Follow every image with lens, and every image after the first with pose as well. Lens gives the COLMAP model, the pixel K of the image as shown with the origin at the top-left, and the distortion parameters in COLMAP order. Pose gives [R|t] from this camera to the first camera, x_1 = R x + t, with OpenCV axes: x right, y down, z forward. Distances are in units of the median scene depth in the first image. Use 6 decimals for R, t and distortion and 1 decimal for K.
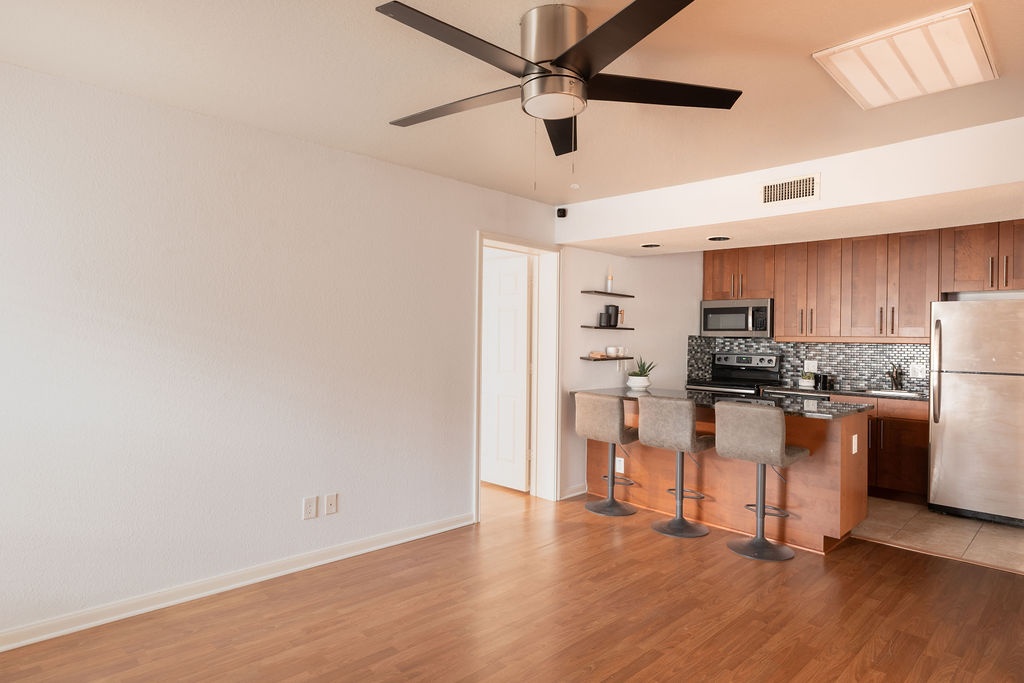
lens RADIAL K [[580.4, 0, 512.0], [0, 580.4, 341.5], [0, 0, 1]] dist [-0.002027, 0.000024]
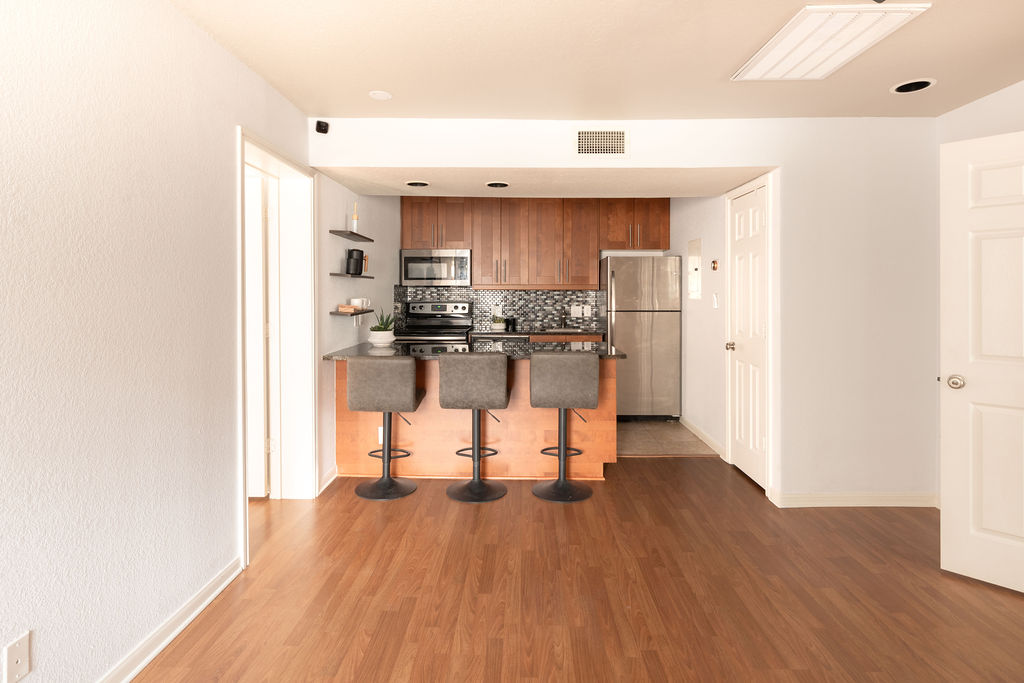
lens RADIAL K [[530.9, 0, 517.5], [0, 530.9, 297.9], [0, 0, 1]] dist [-0.000107, 0.000152]
pose [[0.712056, -0.024275, 0.701703, -0.196852], [0.014236, 0.999696, 0.020137, -0.003709], [-0.701978, -0.004349, 0.712185, 0.266754]]
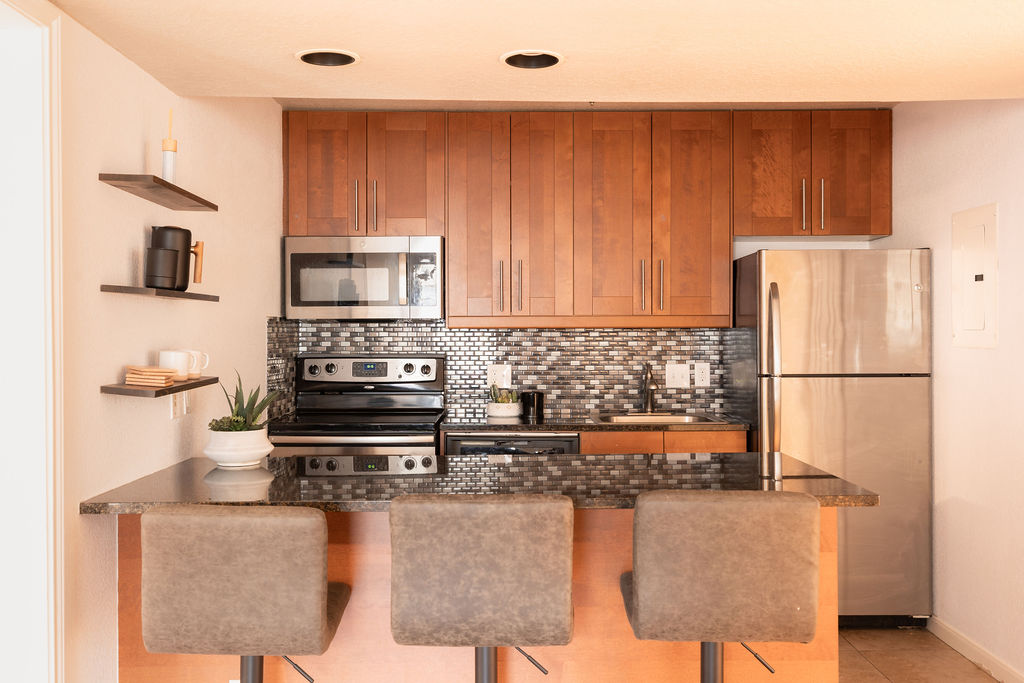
lens RADIAL K [[995.8, 0, 512.0], [0, 995.8, 341.5], [0, 0, 1]] dist [-0.010064, 0.000850]
pose [[0.704064, -0.025352, 0.709684, -0.096885], [0.018010, 0.999679, 0.017844, -0.002516], [-0.709908, 0.000218, 0.704294, 0.429447]]
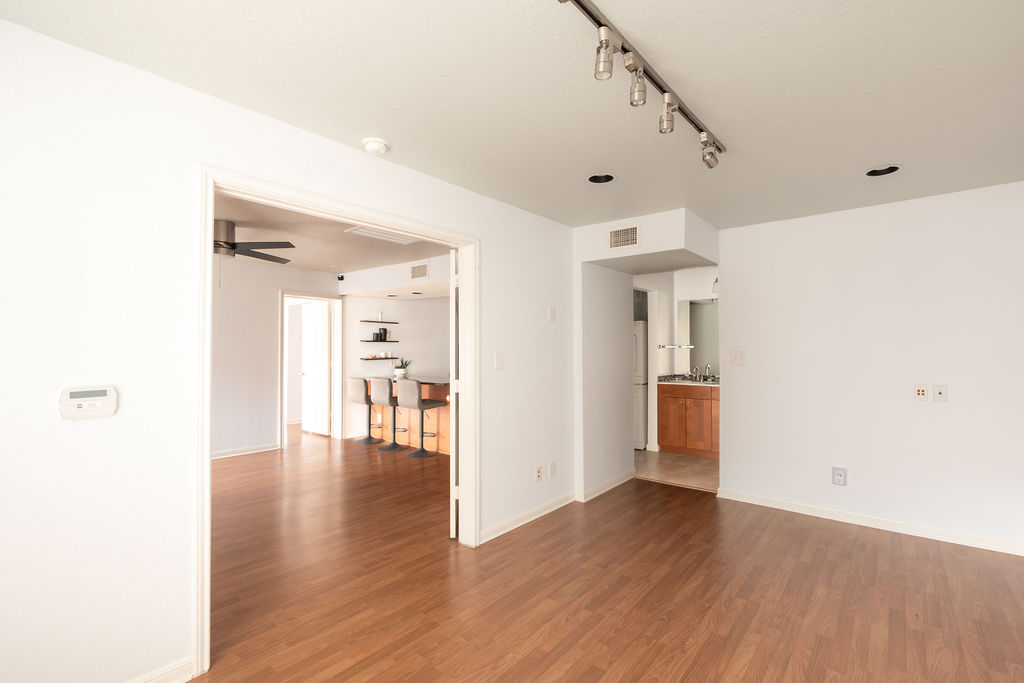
lens RADIAL K [[472.9, 0, 512.0], [0, 472.9, 341.5], [0, 0, 1]] dist [0.000420, 0.000042]
pose [[0.995078, -0.016078, 0.097787, 0.400974], [0.018091, 0.999642, -0.019736, 0.012190], [-0.097434, 0.021408, 0.995012, -0.436772]]
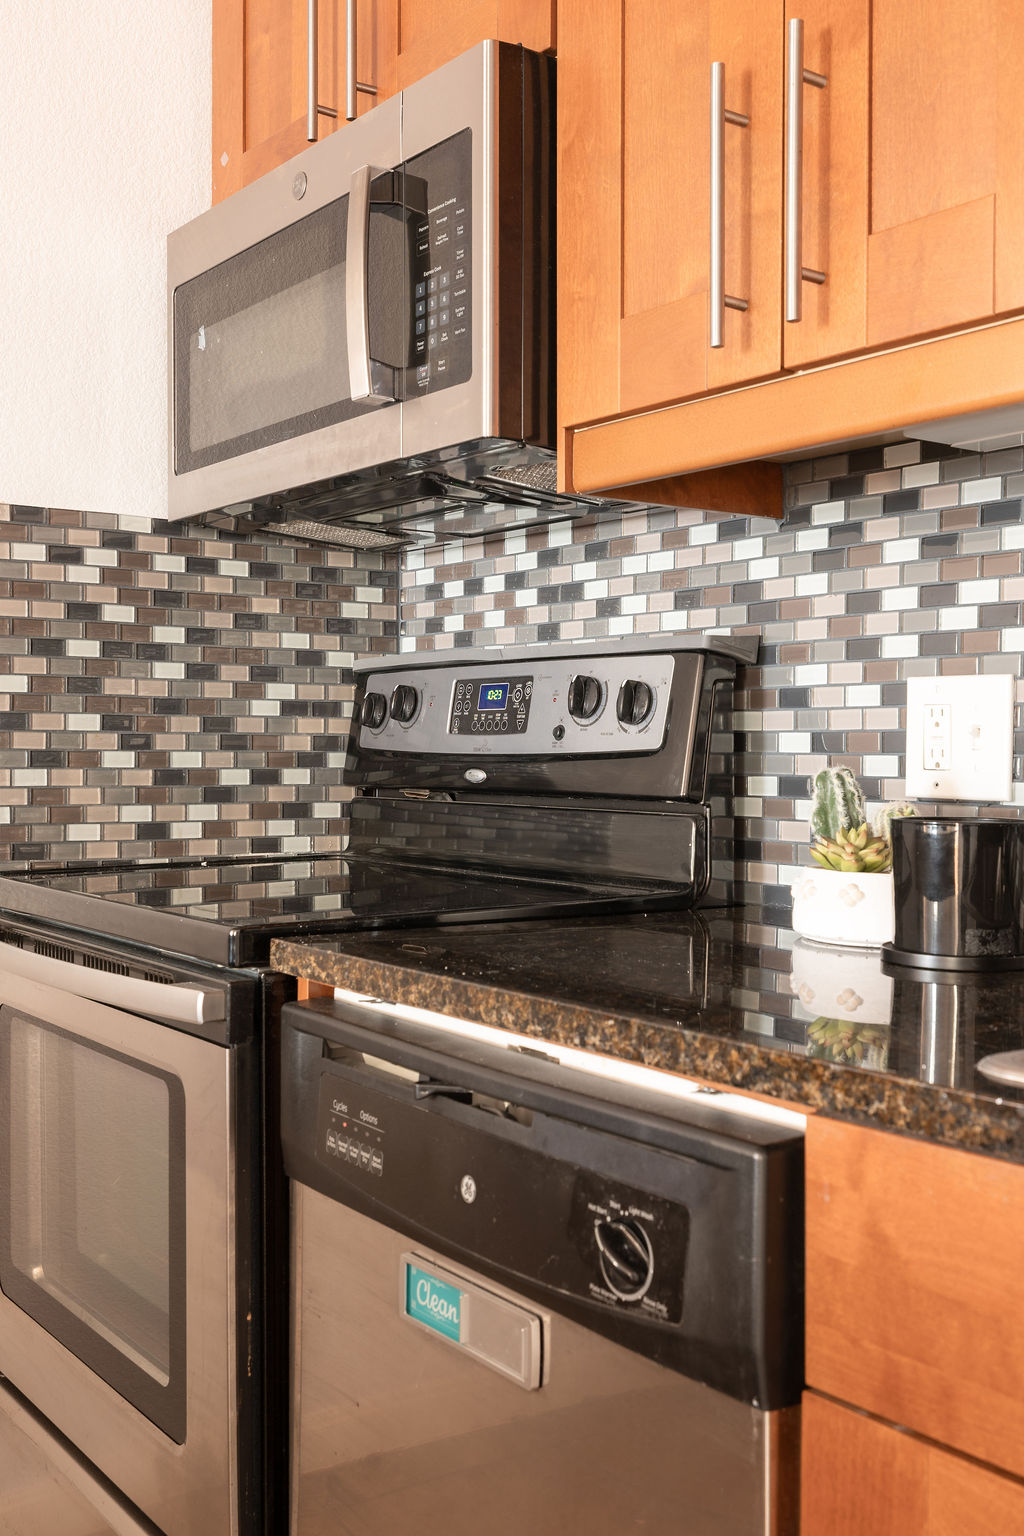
lens RADIAL K [[1493.7, 0, 512.0], [0, 1493.7, 768.0], [0, 0, 1]] dist [-0.010064, 0.000850]
pose [[0.991664, -0.011941, -0.128294, 0.525354], [0.013286, 0.999865, 0.009629, 0.049635], [0.128161, -0.011253, 0.991689, 0.828690]]
